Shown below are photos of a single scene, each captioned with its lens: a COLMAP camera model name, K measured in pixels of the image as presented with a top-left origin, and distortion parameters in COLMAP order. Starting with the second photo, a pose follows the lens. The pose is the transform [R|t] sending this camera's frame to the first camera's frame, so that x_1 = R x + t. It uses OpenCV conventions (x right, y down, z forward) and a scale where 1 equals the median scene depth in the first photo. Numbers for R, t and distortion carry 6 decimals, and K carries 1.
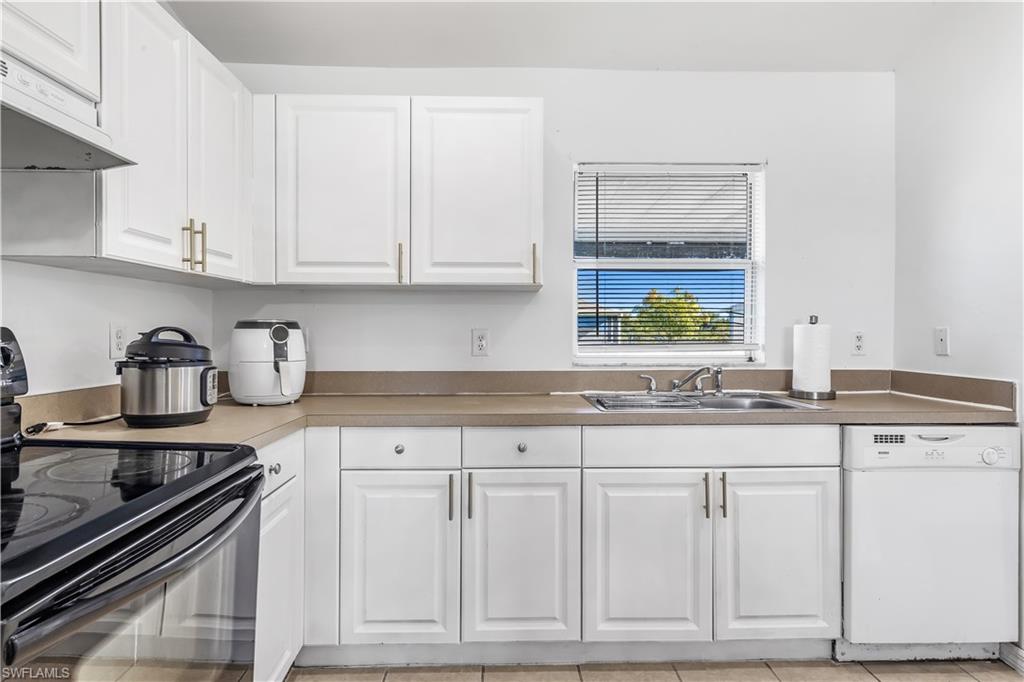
lens RADIAL K [[552.3, 0, 511.5], [0, 552.3, 333.3], [0, 0, 1]] dist [0.005256, 0.002395]
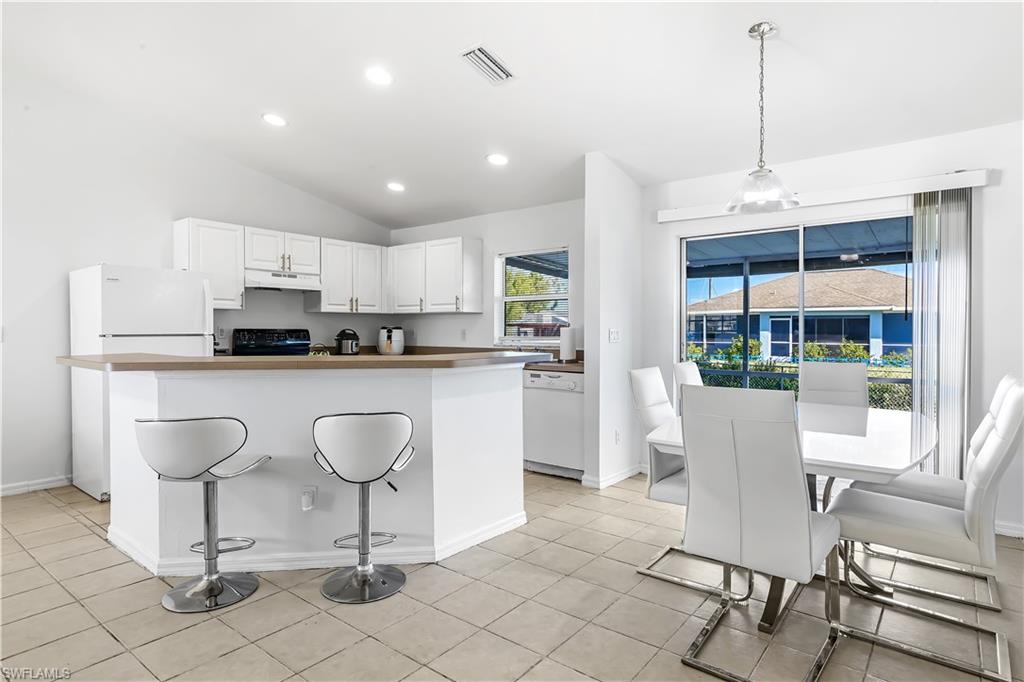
lens RADIAL K [[552.3, 0, 512.3], [0, 552.3, 336.8], [0, 0, 1]] dist [0.005256, 0.002395]
pose [[0.768789, 0.008600, -0.639444, 2.041785], [-0.002597, 0.999943, 0.010326, -0.001195], [0.639497, -0.006277, 0.768768, -0.853421]]
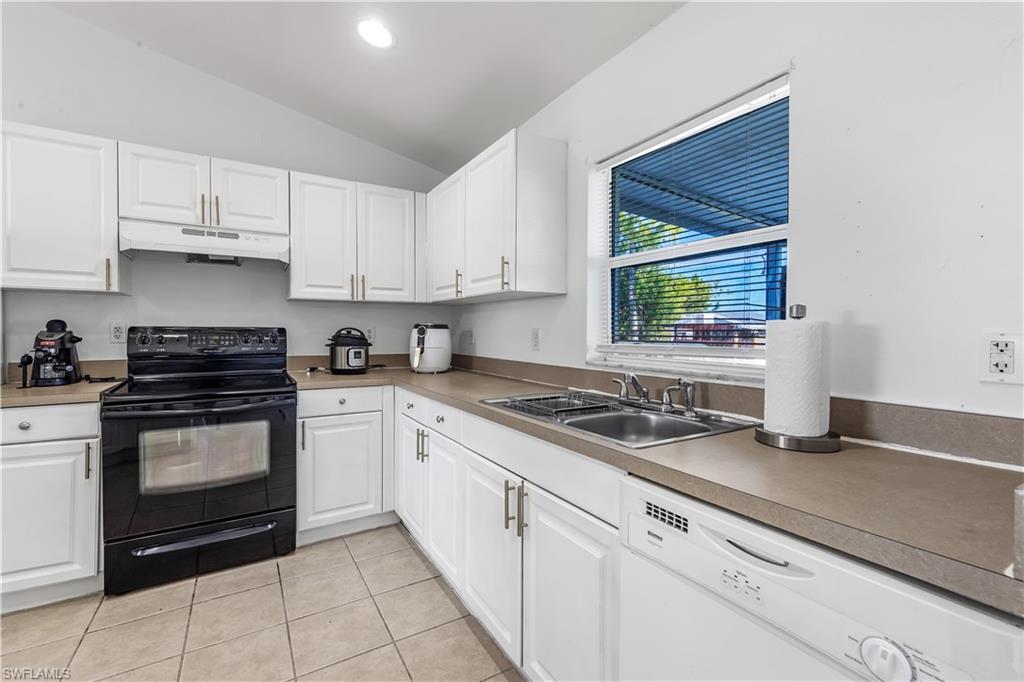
lens RADIAL K [[438.6, 0, 512.7], [0, 438.6, 336.1], [0, 0, 1]] dist [0.016906, -0.000208]
pose [[0.499162, 0.013348, -0.866406, 0.962641], [-0.005541, 0.999910, 0.012212, -0.002999], [0.866491, -0.001295, 0.499191, 0.606981]]
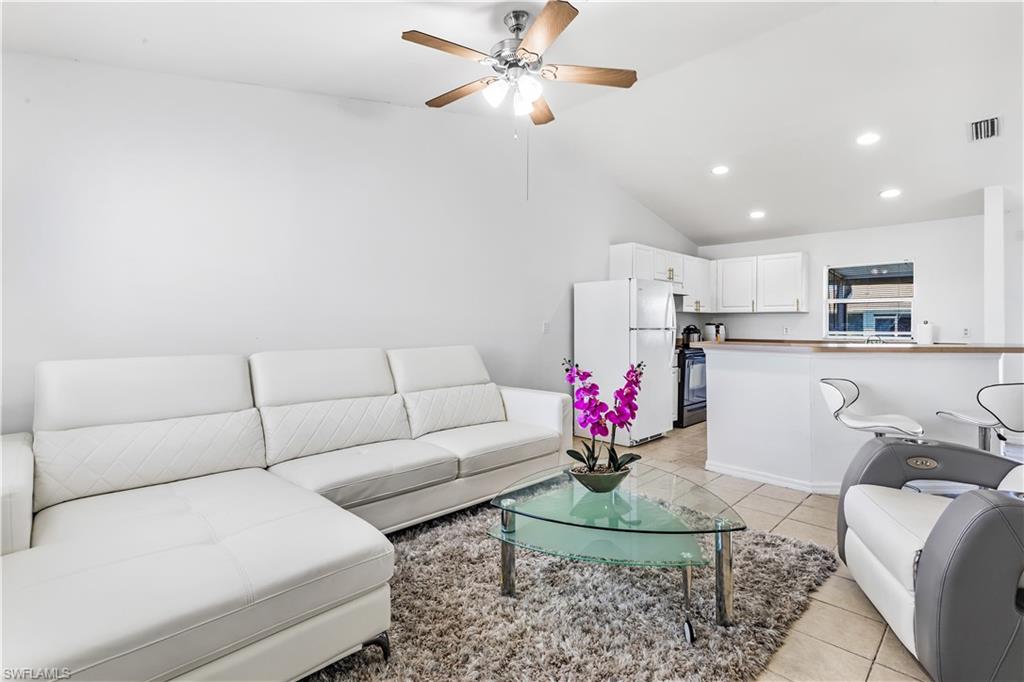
lens RADIAL K [[485.6, 0, 504.2], [0, 485.6, 325.8], [0, 0, 1]] dist [-0.000410, 0.000063]
pose [[0.680508, 0.003326, -0.732733, 1.036719], [-0.007094, 0.999973, -0.002050, 0.012413], [0.732706, 0.006593, 0.680513, -2.360146]]
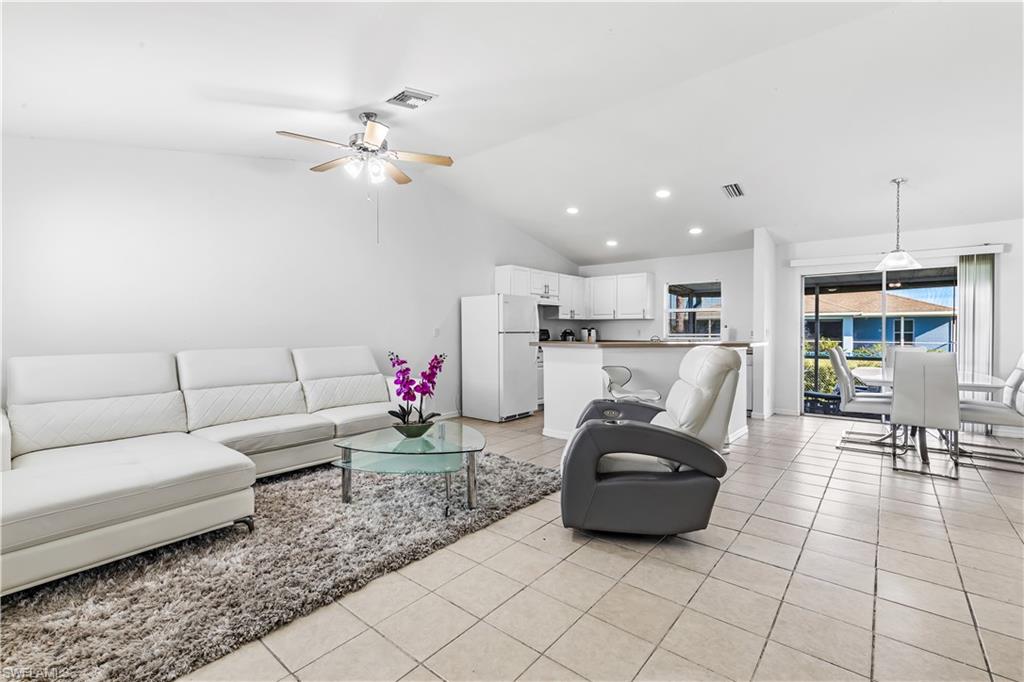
lens RADIAL K [[448.4, 0, 510.1], [0, 448.4, 339.3], [0, 0, 1]] dist [0.001313, -0.000072]
pose [[0.749877, 0.012331, -0.661462, 1.668564], [-0.001517, 0.999856, 0.016920, 0.012837], [0.661575, -0.011685, 0.749788, -2.400095]]
